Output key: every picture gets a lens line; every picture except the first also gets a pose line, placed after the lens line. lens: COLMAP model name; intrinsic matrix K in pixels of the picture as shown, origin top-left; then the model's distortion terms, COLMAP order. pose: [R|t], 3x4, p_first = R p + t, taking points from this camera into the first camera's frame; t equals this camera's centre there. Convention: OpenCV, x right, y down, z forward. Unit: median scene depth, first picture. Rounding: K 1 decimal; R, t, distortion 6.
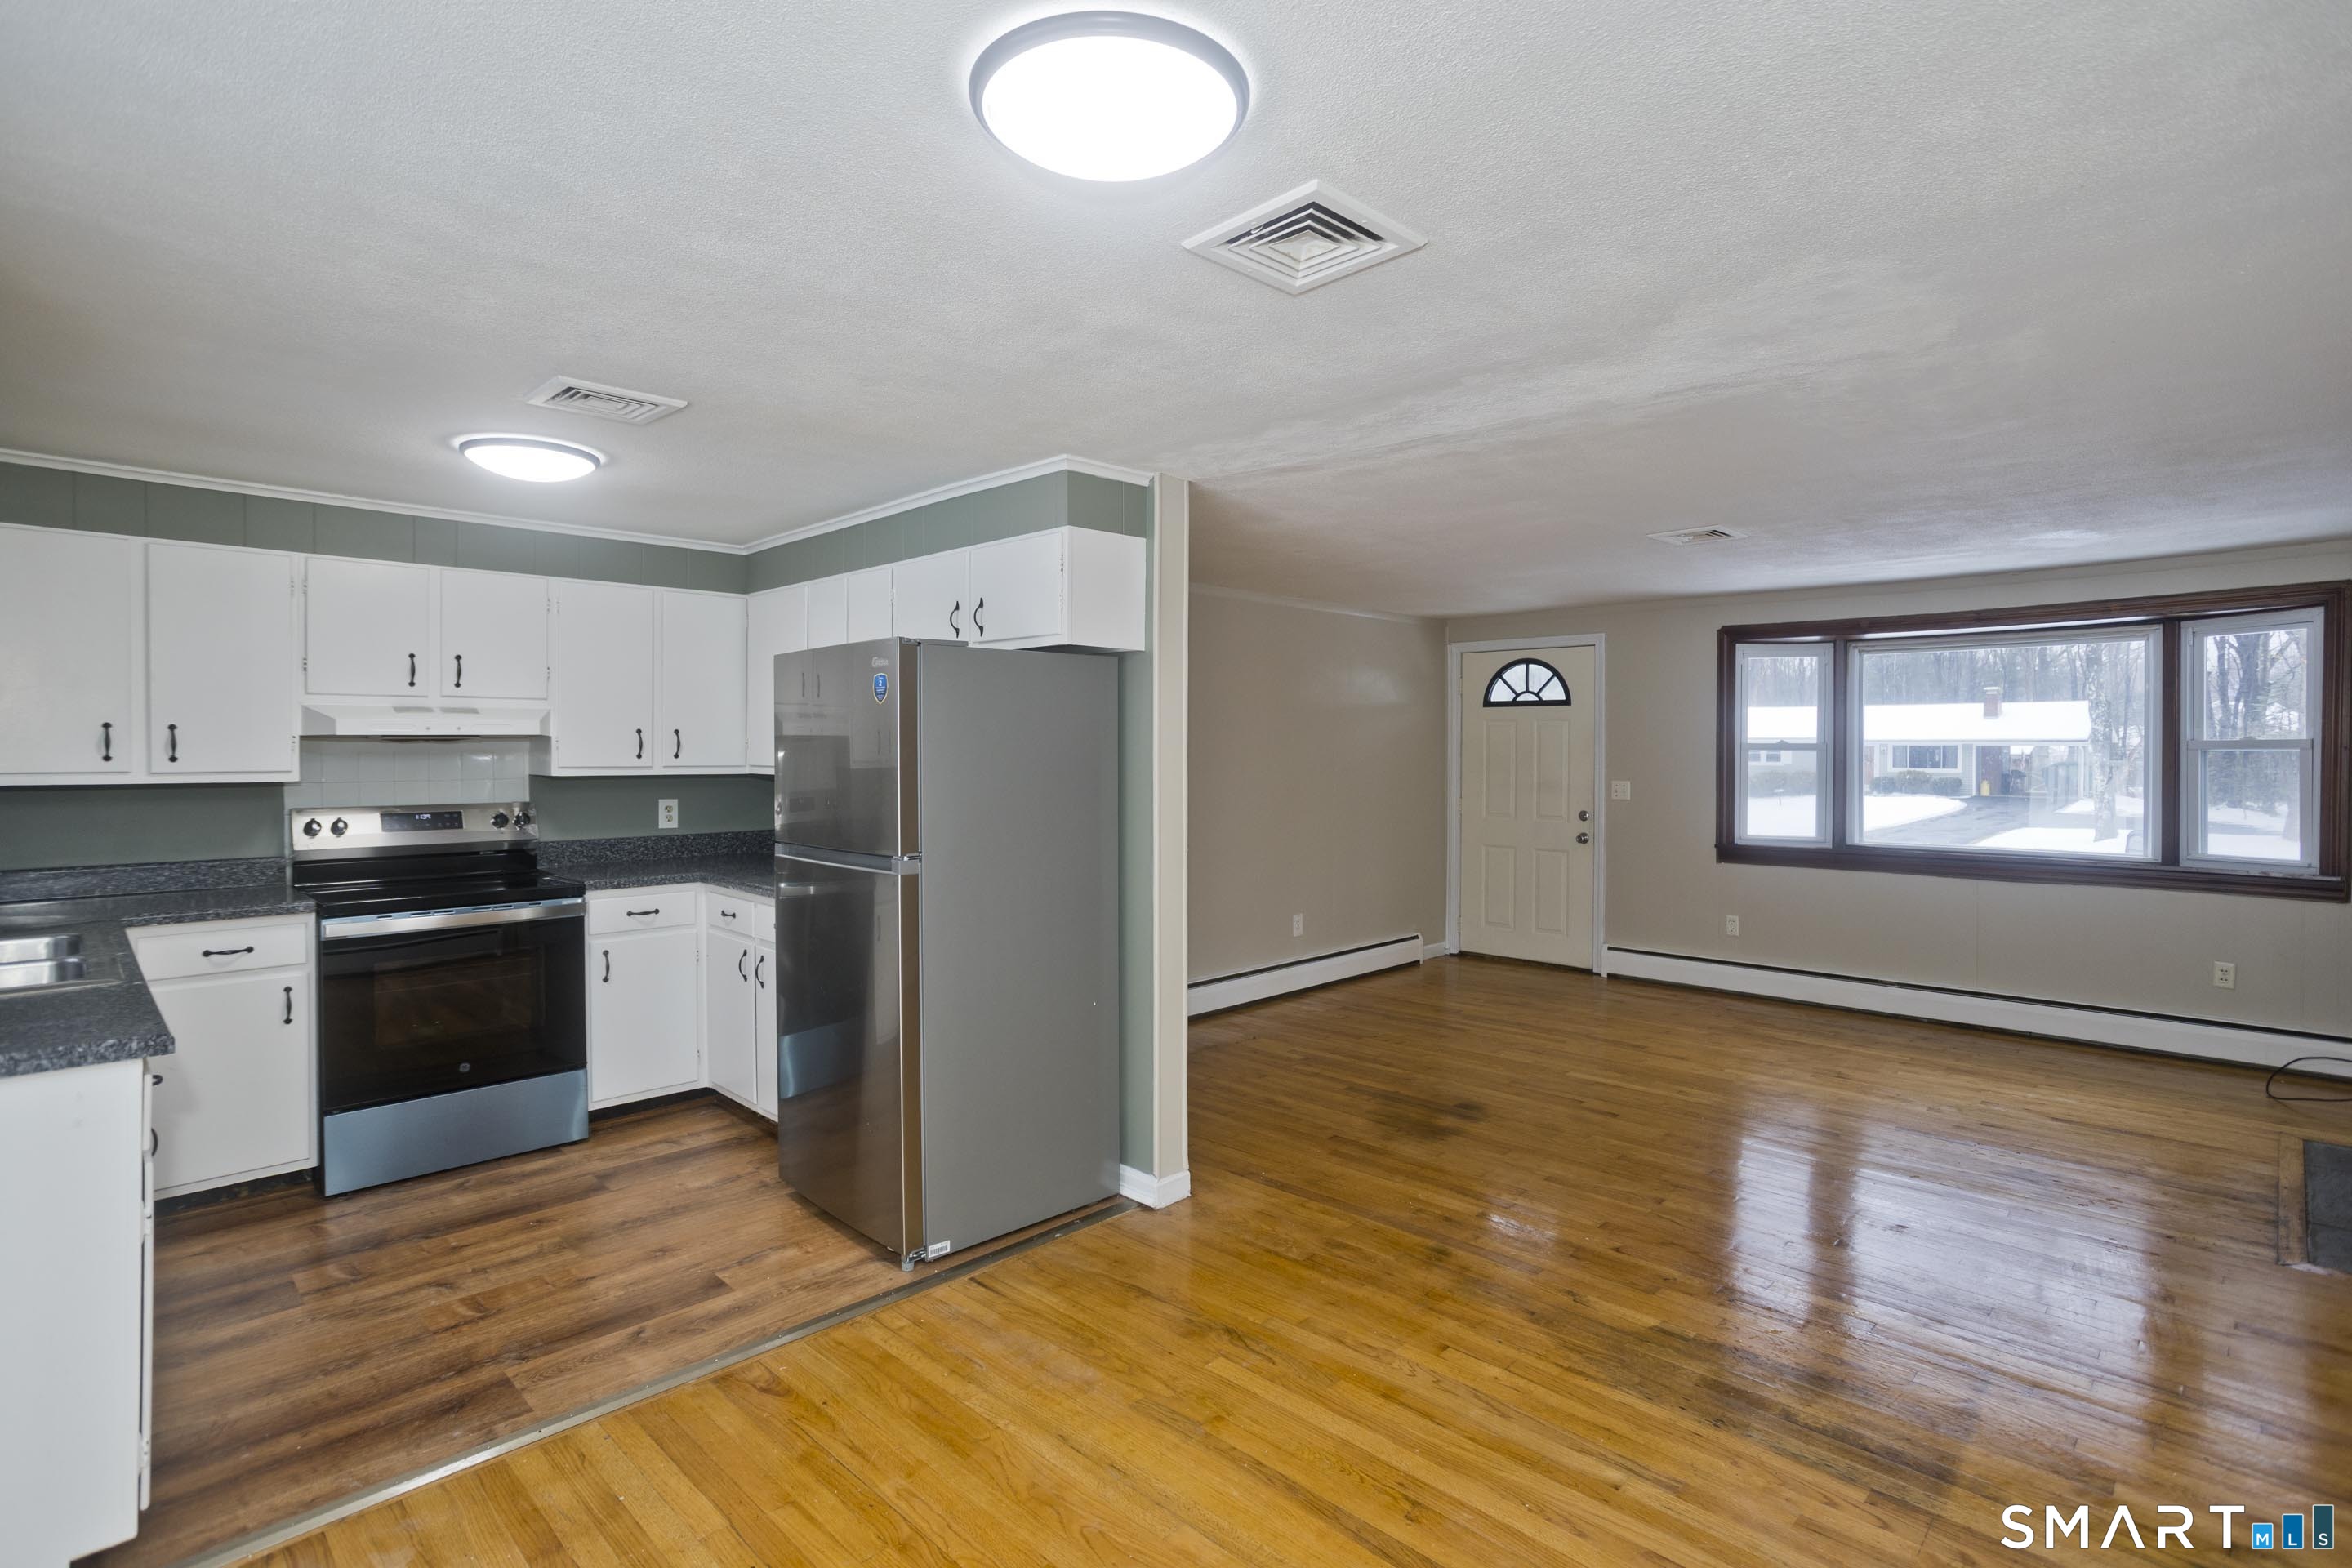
lens RADIAL K [[1139.0, 0, 1176.0], [0, 1139.0, 784.0], [0, 0, 1]] dist [-0.053049, 0.036089]
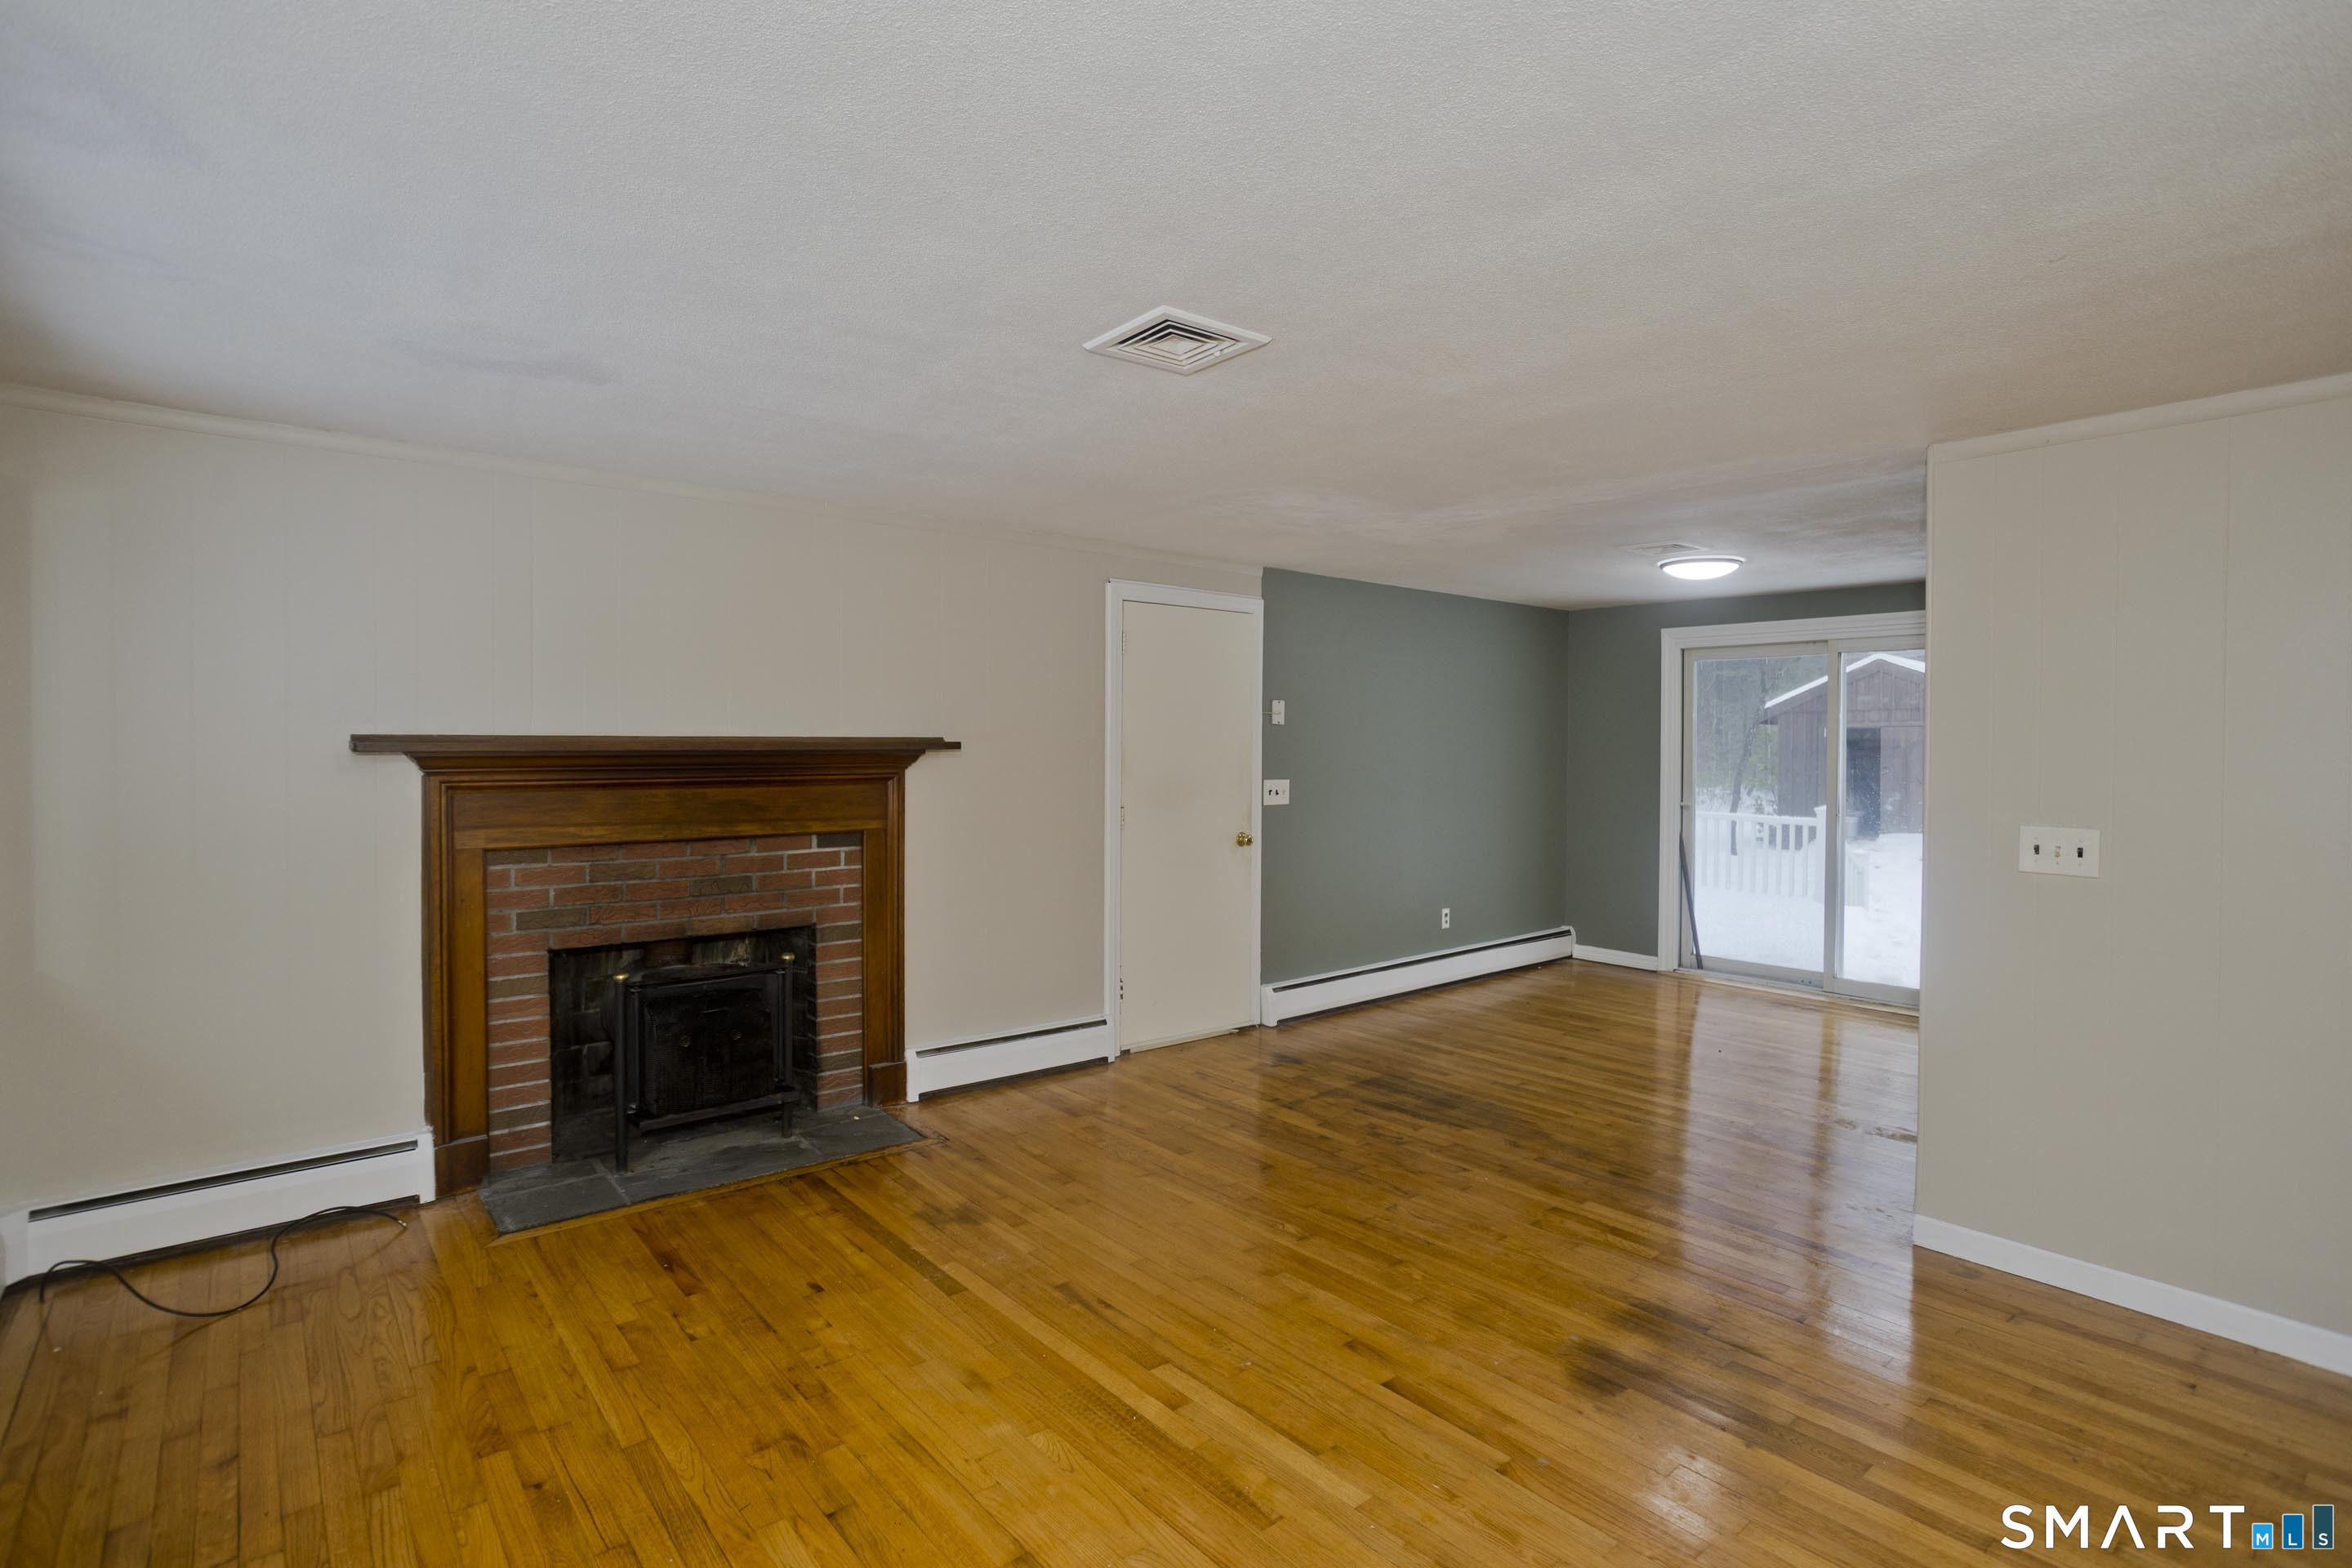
lens RADIAL K [[1159.3, 0, 1216.7], [0, 1159.3, 753.1], [0, 0, 1]] dist [-0.056315, 0.038706]
pose [[-0.998255, -0.006364, 0.058706, 0.301342], [-0.003624, 0.998904, 0.046658, -0.037886], [-0.058939, 0.046364, -0.997184, 1.130800]]
